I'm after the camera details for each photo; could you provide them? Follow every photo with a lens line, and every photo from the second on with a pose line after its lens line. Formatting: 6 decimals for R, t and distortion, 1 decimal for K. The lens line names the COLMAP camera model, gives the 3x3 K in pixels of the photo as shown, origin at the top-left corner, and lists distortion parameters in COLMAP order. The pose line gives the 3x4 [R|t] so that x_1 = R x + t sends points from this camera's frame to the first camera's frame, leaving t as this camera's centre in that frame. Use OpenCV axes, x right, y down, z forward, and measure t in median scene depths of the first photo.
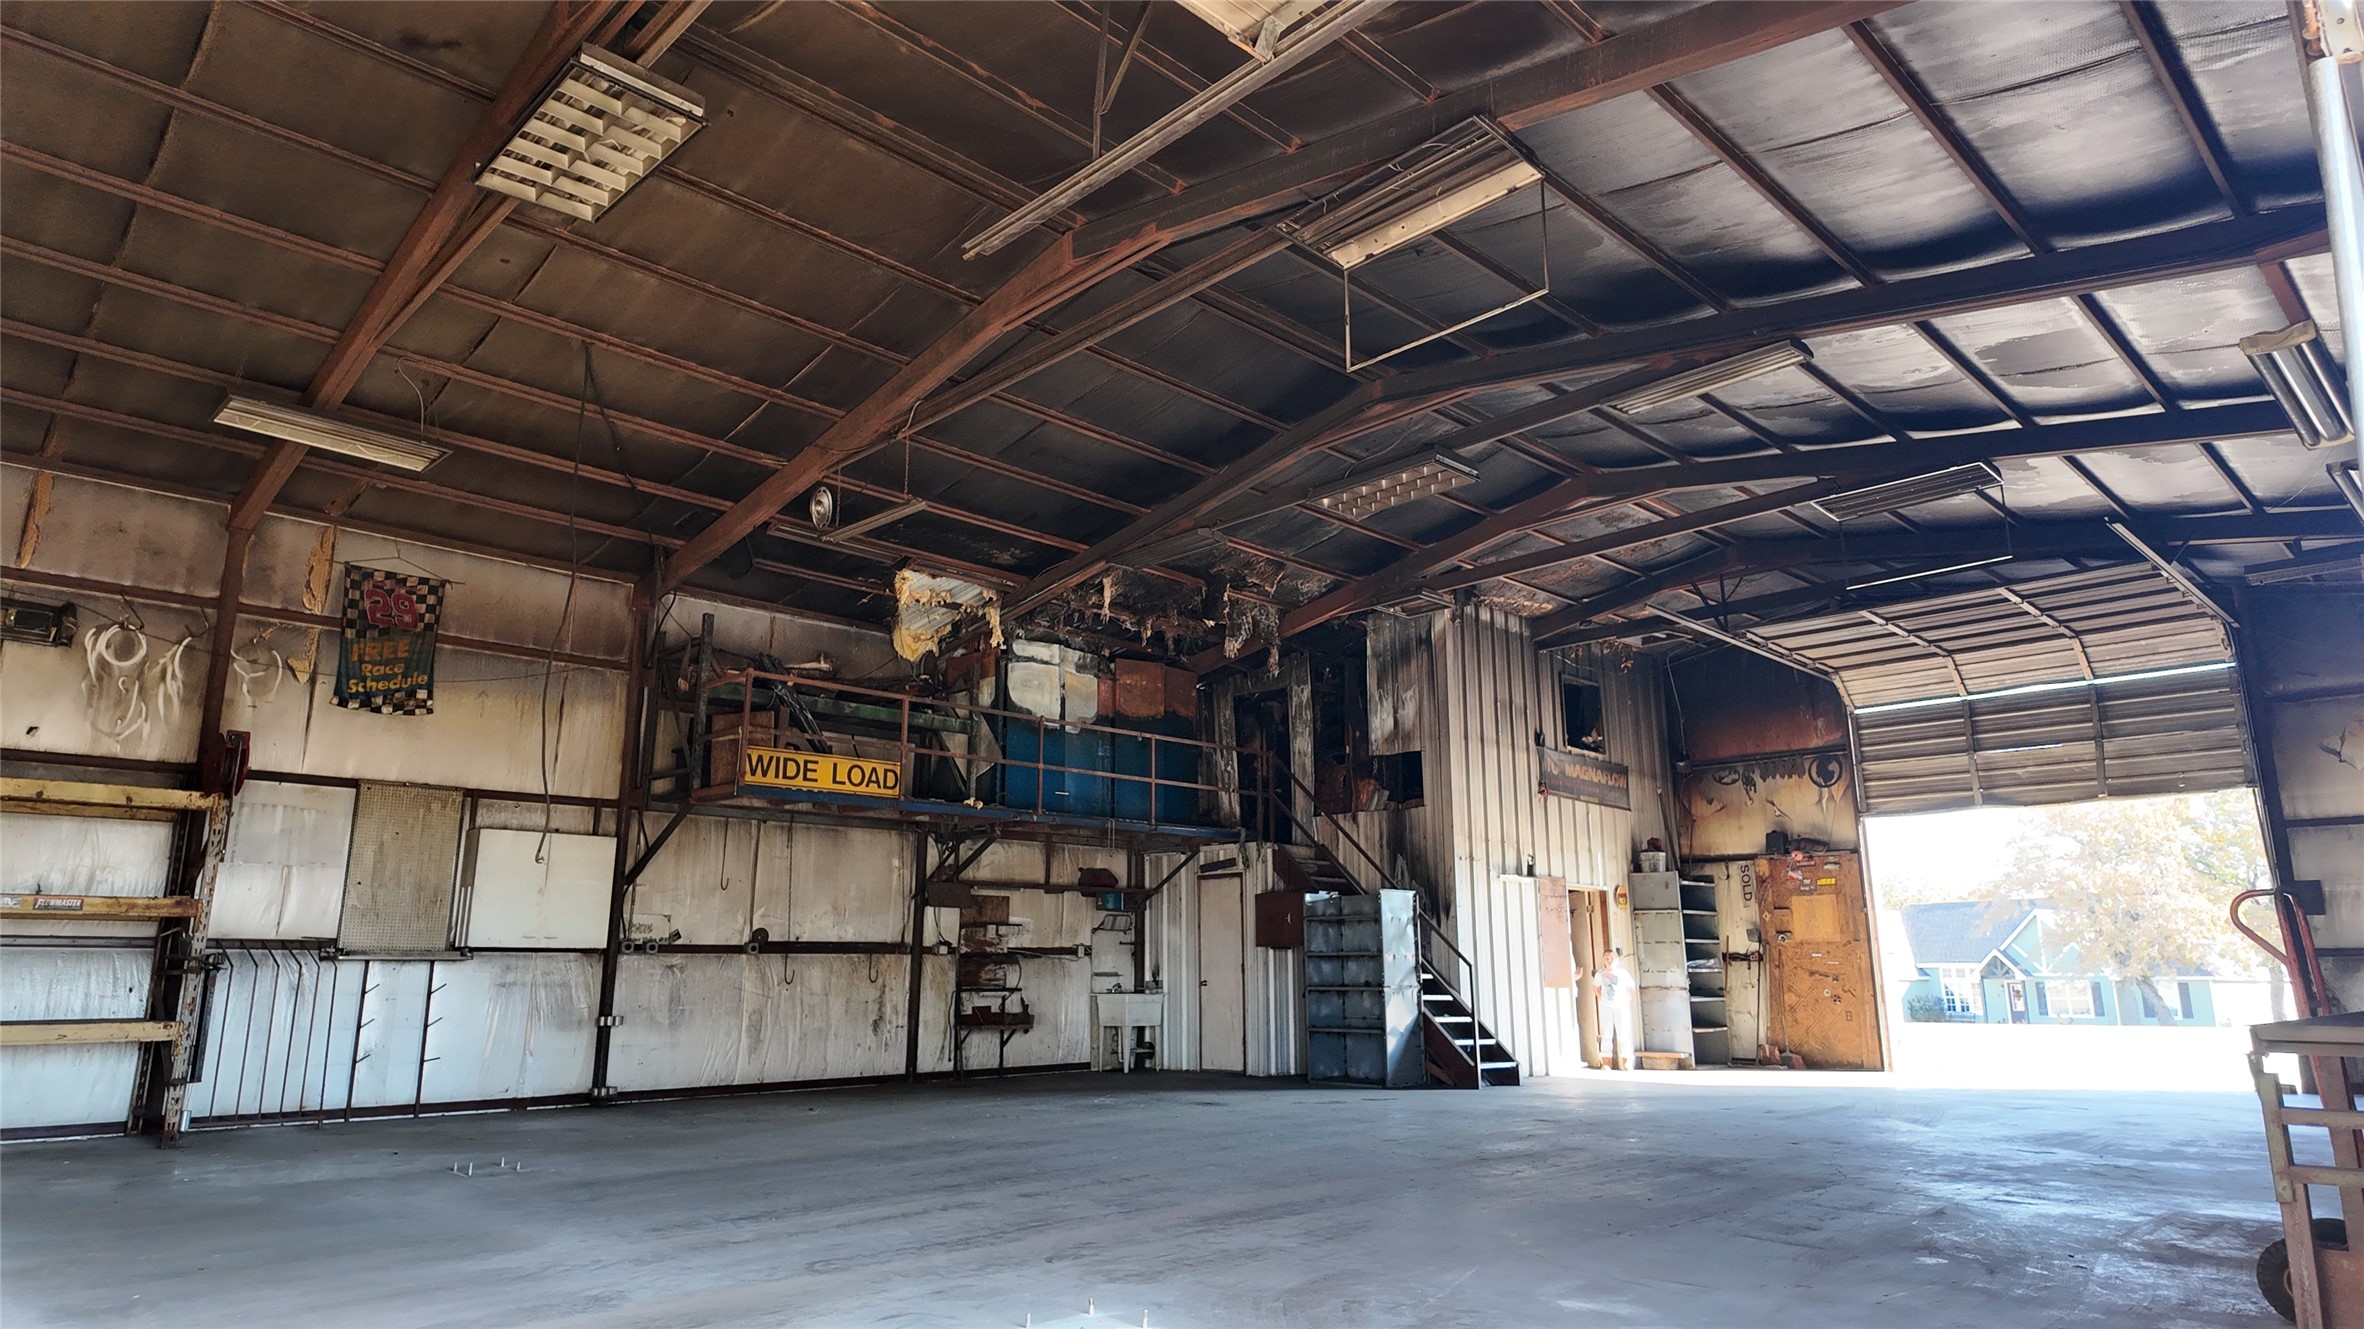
lens RADIAL K [[1371.0, 0, 1181.8], [0, 1371.0, 654.6], [0, 0, 1]] dist [-0.004641, -0.002975]
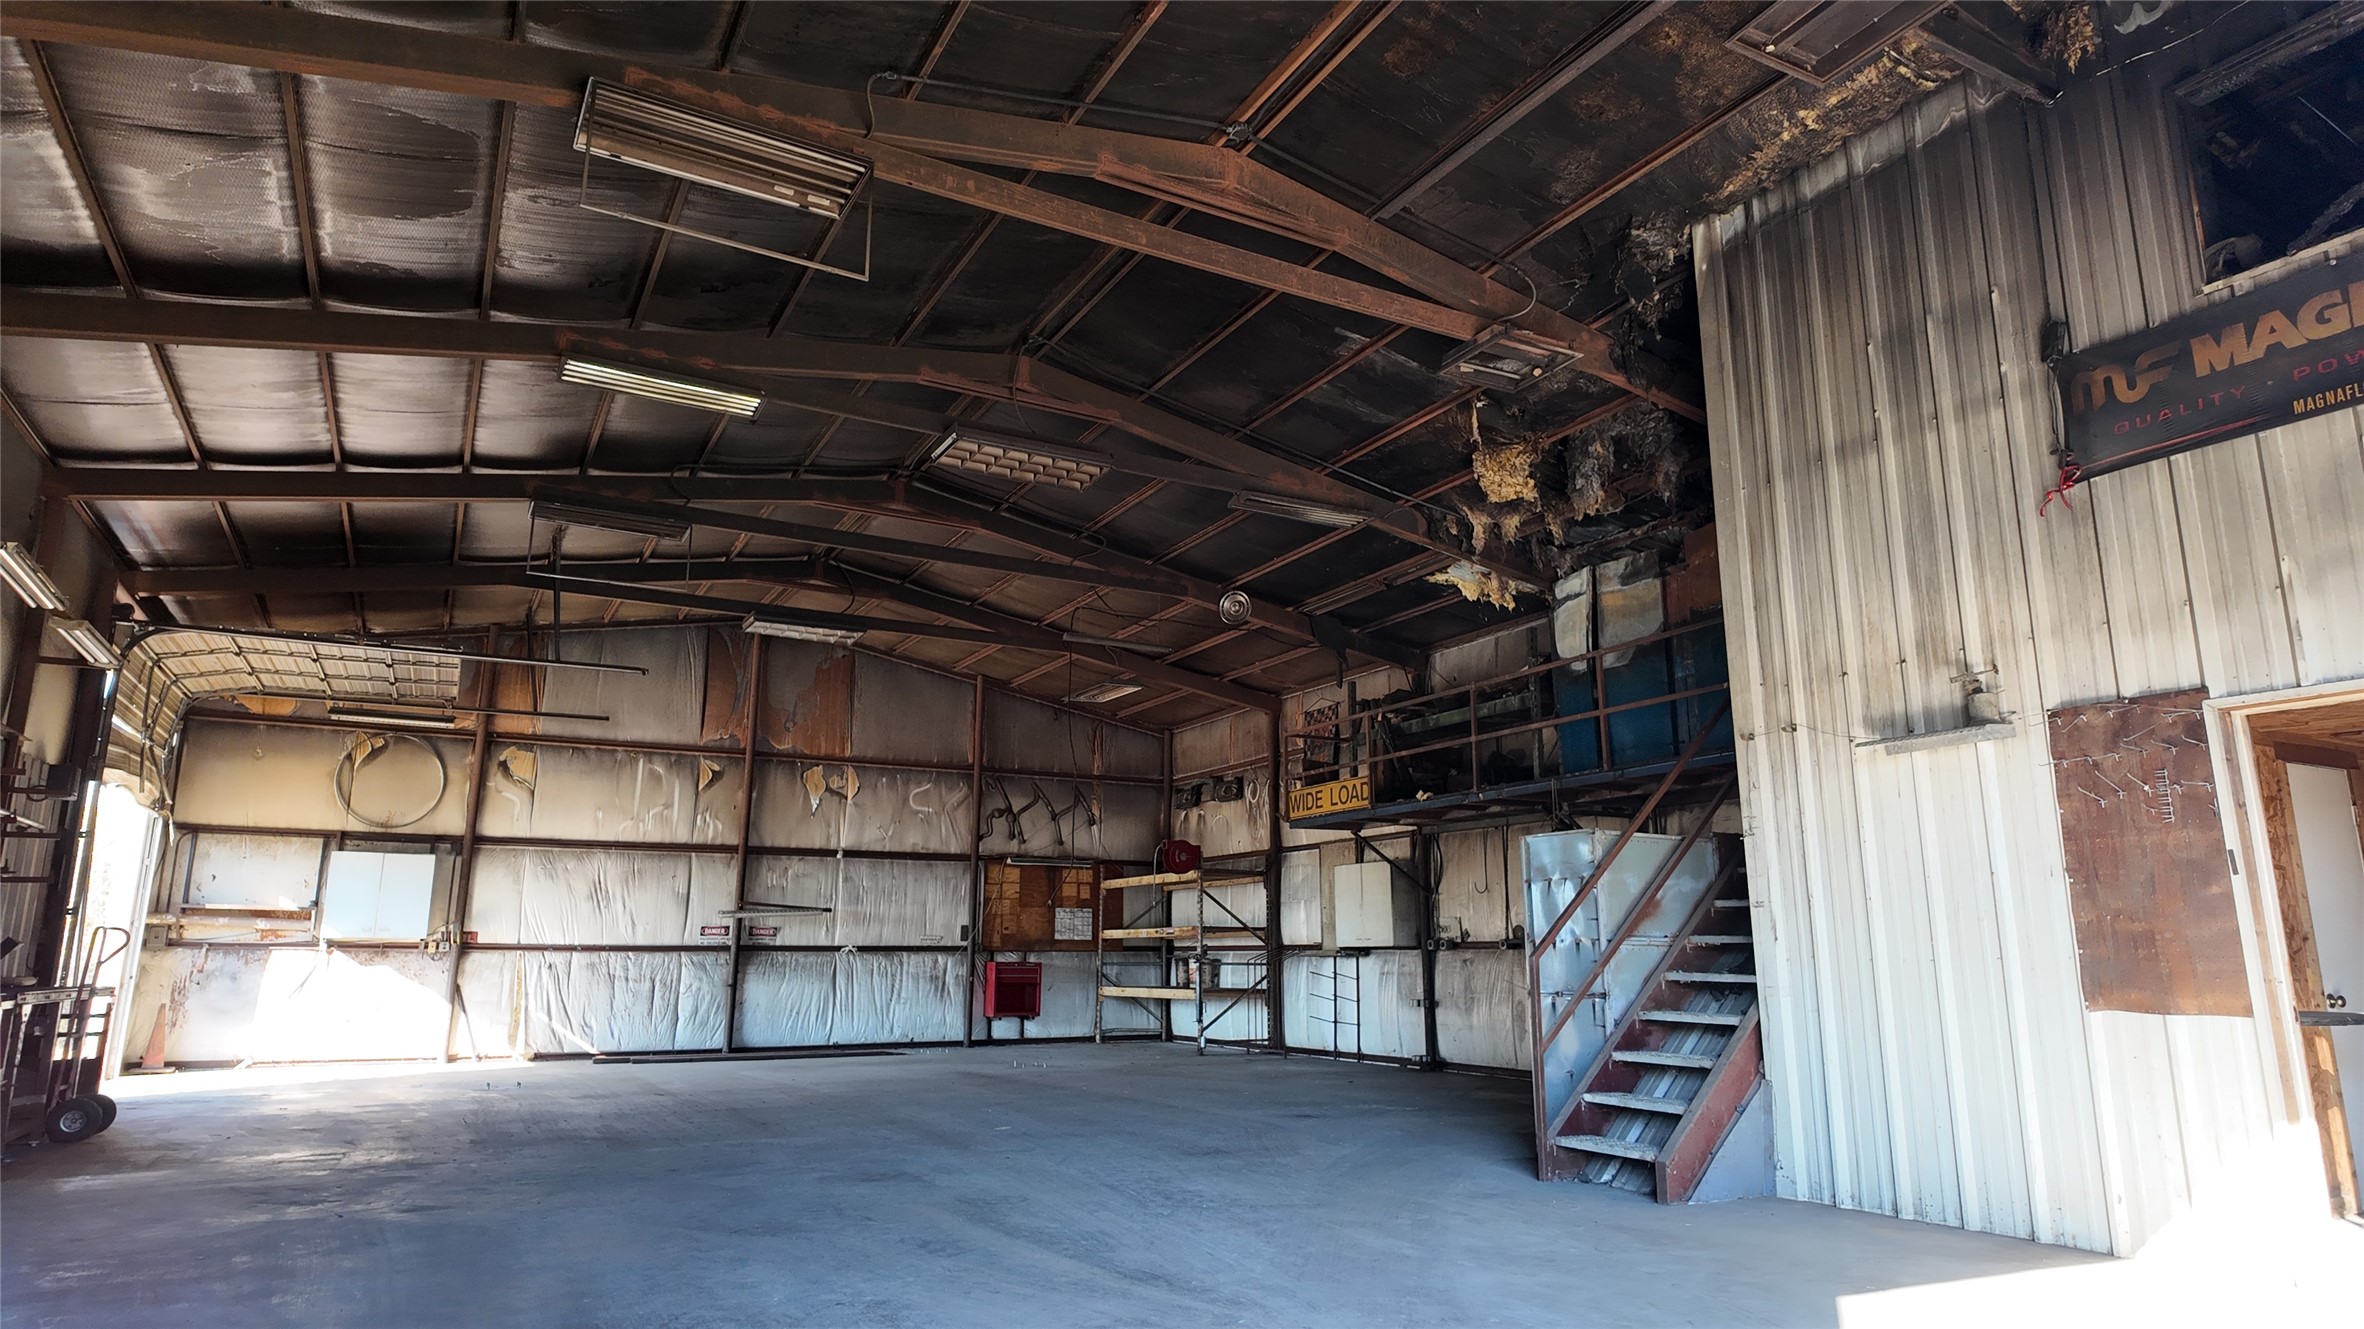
lens RADIAL K [[1371.0, 0, 1181.8], [0, 1371.0, 654.6], [0, 0, 1]] dist [-0.004641, -0.002975]
pose [[-0.272117, -0.209600, -0.939159, 0.847764], [0.215246, 0.938000, -0.271708, 0.245128], [0.937881, -0.276087, -0.210130, 1.076731]]
